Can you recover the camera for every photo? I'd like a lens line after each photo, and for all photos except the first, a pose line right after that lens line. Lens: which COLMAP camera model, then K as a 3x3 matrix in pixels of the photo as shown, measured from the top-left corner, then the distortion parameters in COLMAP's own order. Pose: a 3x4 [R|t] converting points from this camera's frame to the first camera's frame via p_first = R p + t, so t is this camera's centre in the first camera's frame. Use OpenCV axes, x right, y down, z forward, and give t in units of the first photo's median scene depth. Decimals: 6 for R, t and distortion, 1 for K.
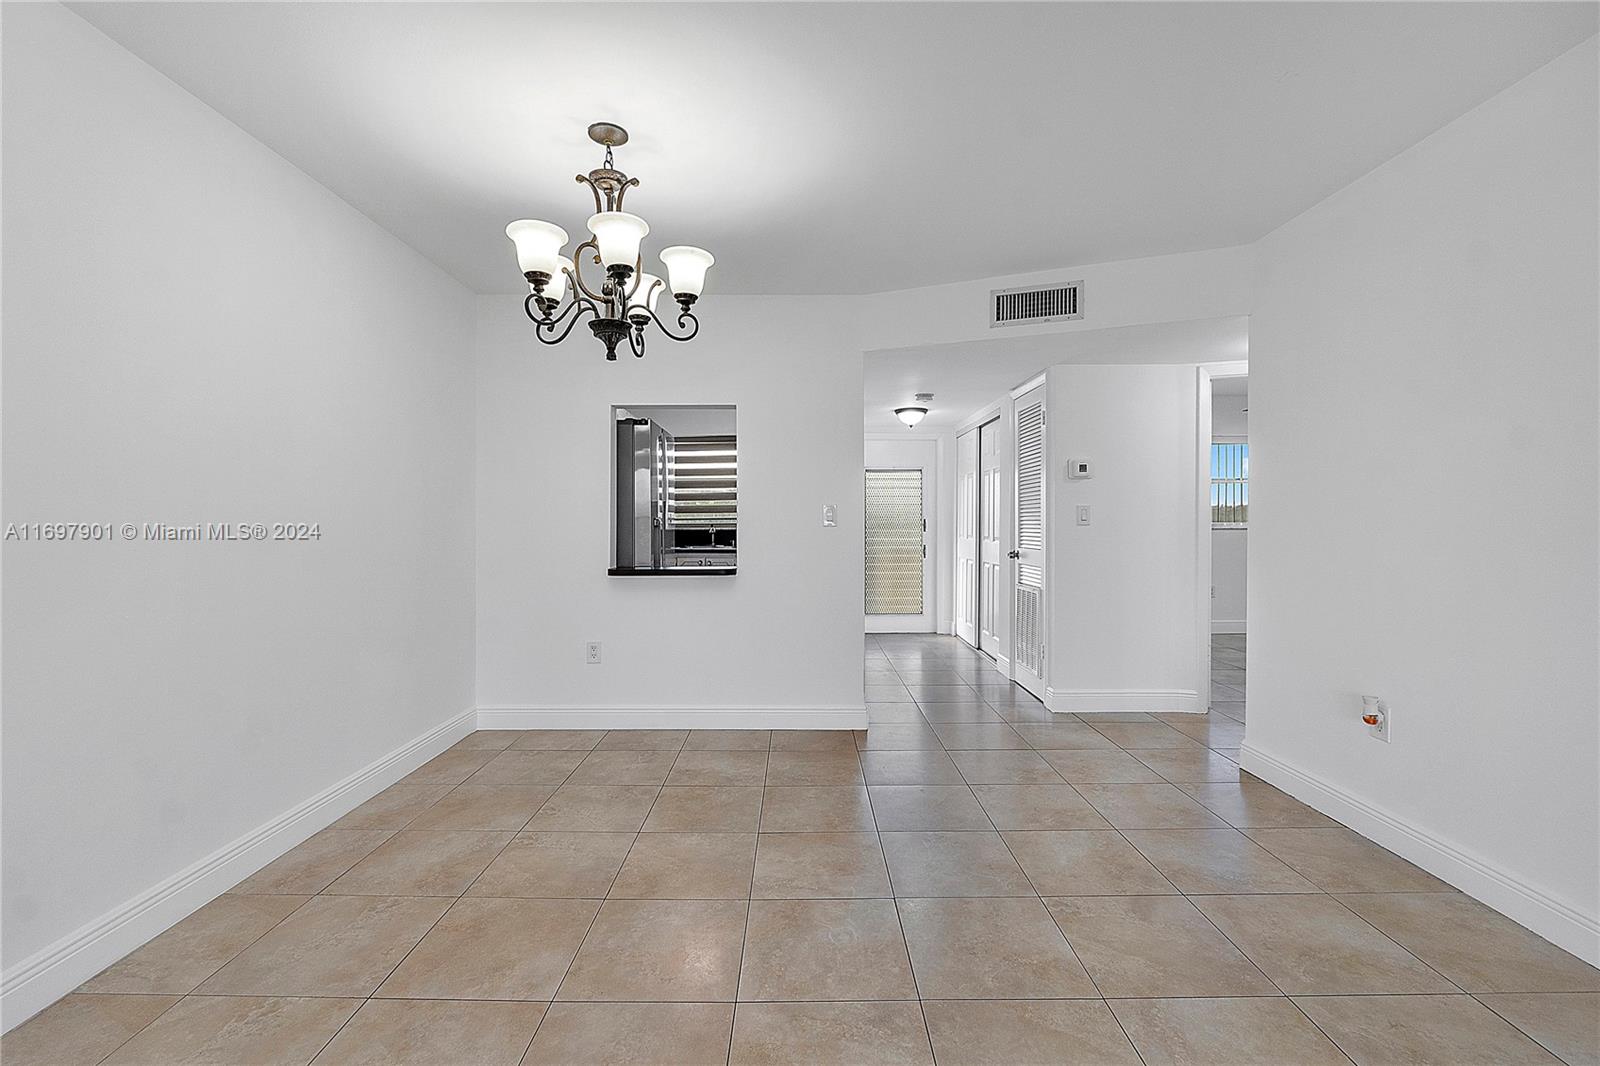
lens RADIAL K [[681.1, 0, 798.4], [0, 681.1, 527.5], [0, 0, 1]] dist [-0.002467, -0.000783]
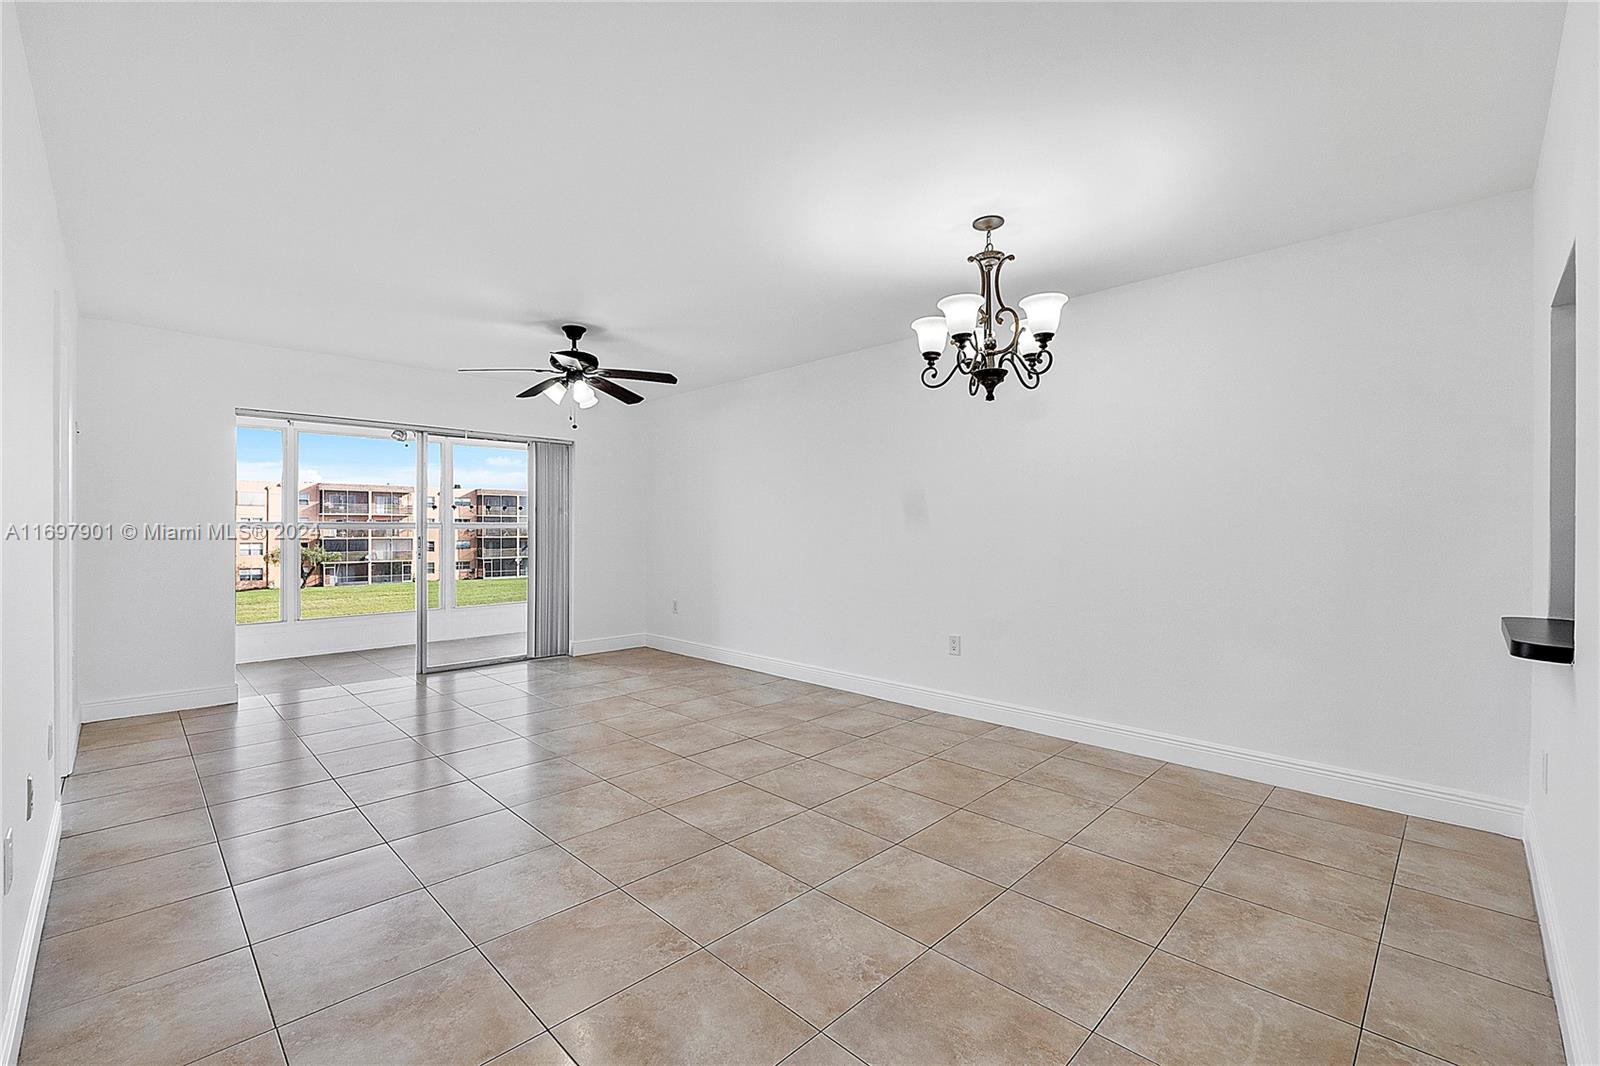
lens RADIAL K [[678.1, 0, 798.5], [0, 678.1, 532.4], [0, 0, 1]] dist [-0.001085, -0.000431]
pose [[-0.705143, 0.004357, -0.709052, 0.549312], [-0.004957, 0.999926, 0.011074, -0.010613], [0.709048, 0.011323, -0.705069, 1.048402]]
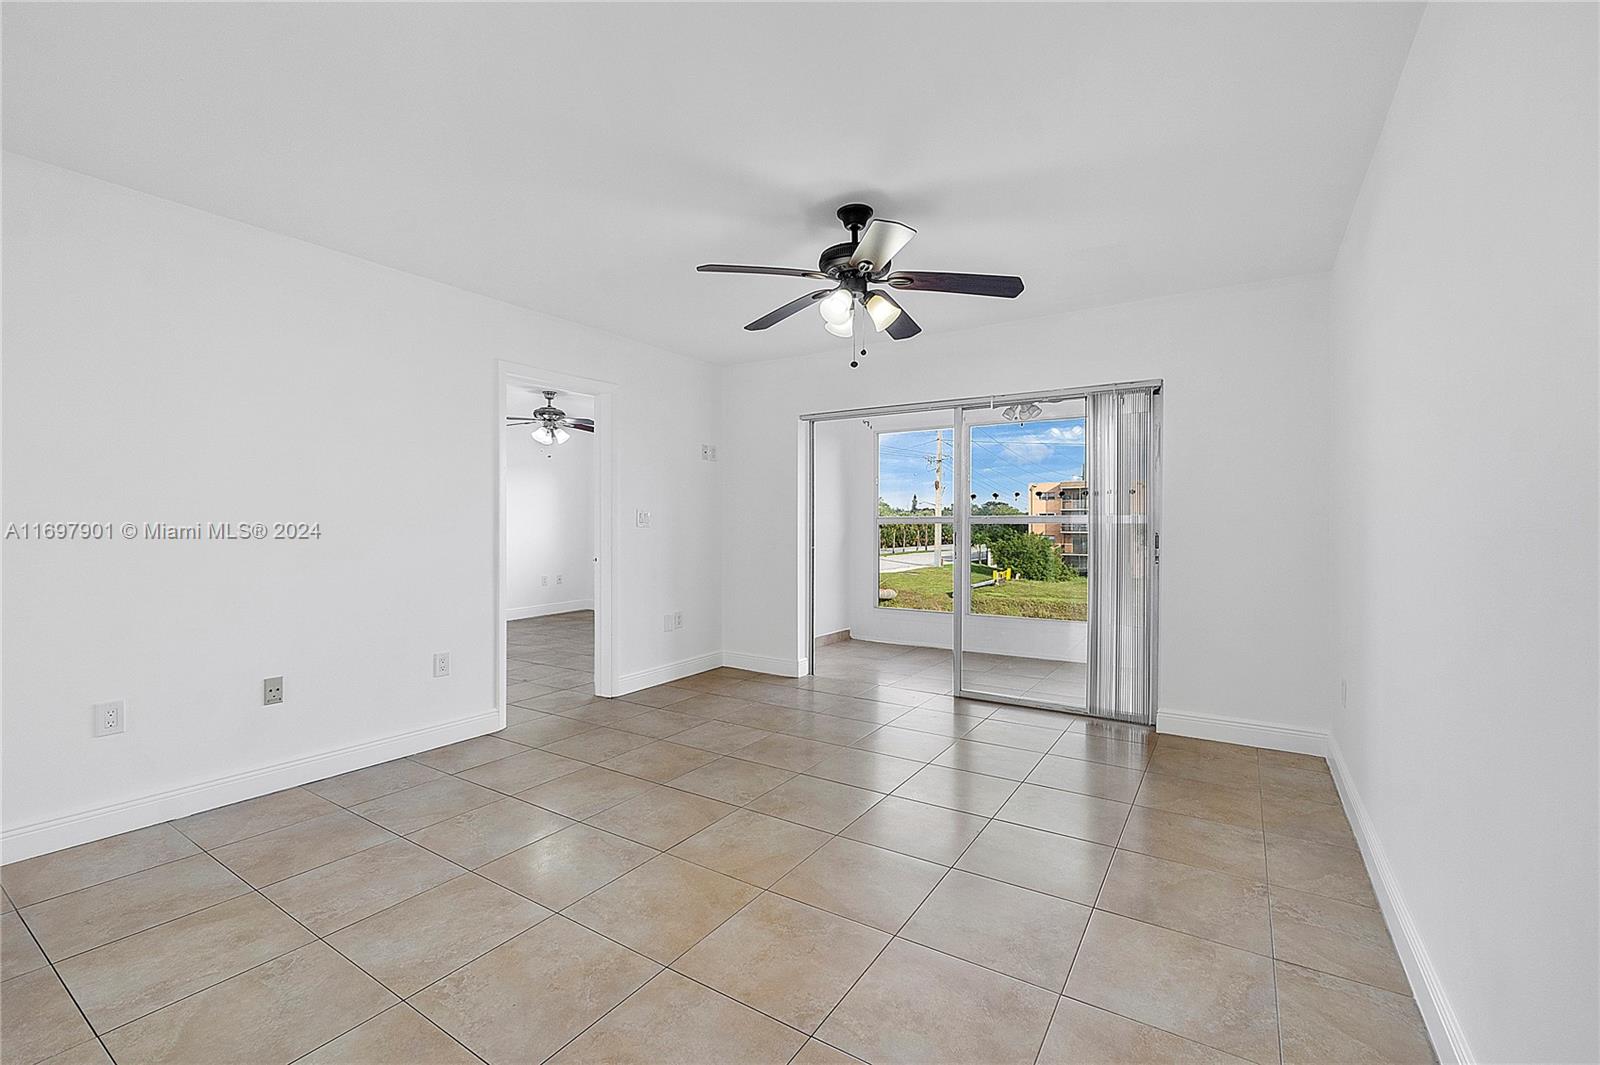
lens RADIAL K [[681.1, 0, 798.4], [0, 681.1, 527.0], [0, 0, 1]] dist [-0.002467, -0.000783]
pose [[-0.836925, -0.002308, 0.547312, -0.406739], [0.004349, 0.999931, 0.010867, -0.005190], [-0.547300, 0.011475, -0.836858, 0.599625]]
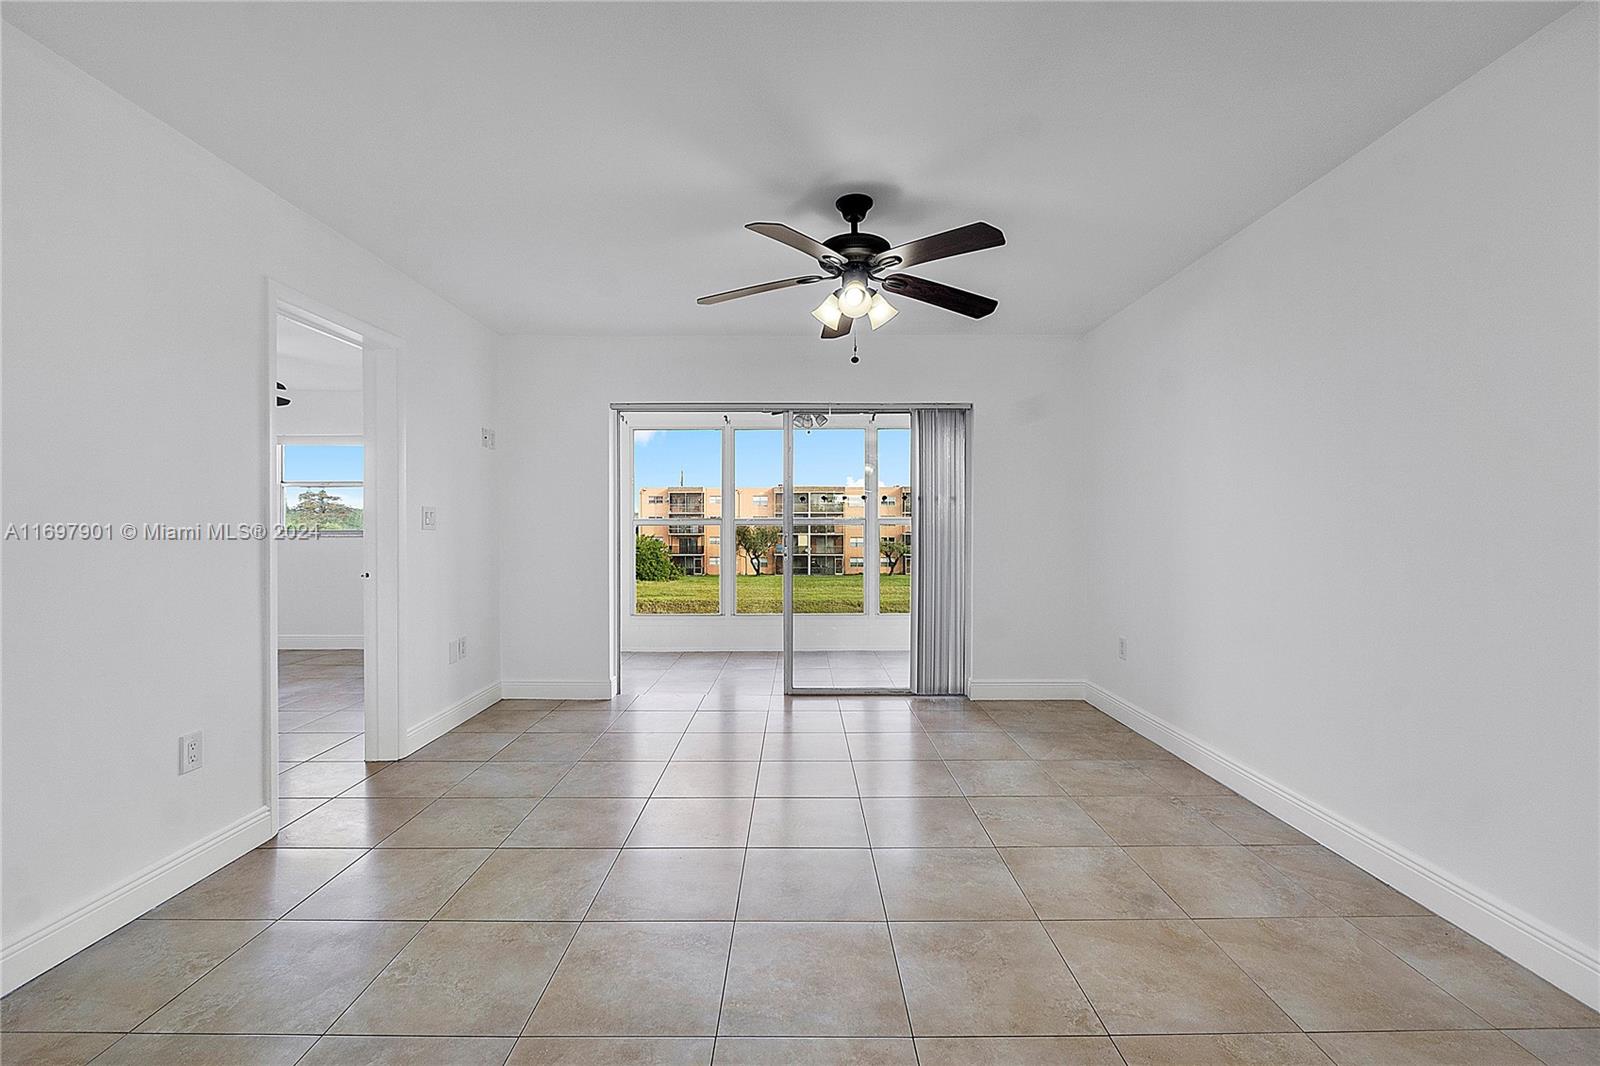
lens RADIAL K [[678.1, 0, 798.5], [0, 678.1, 532.4], [0, 0, 1]] dist [-0.001085, -0.000431]
pose [[-0.999998, 0.002060, 0.000753, 0.032314], [0.002072, 0.999853, 0.016994, -0.004669], [-0.000718, 0.016995, -0.999855, 0.665154]]
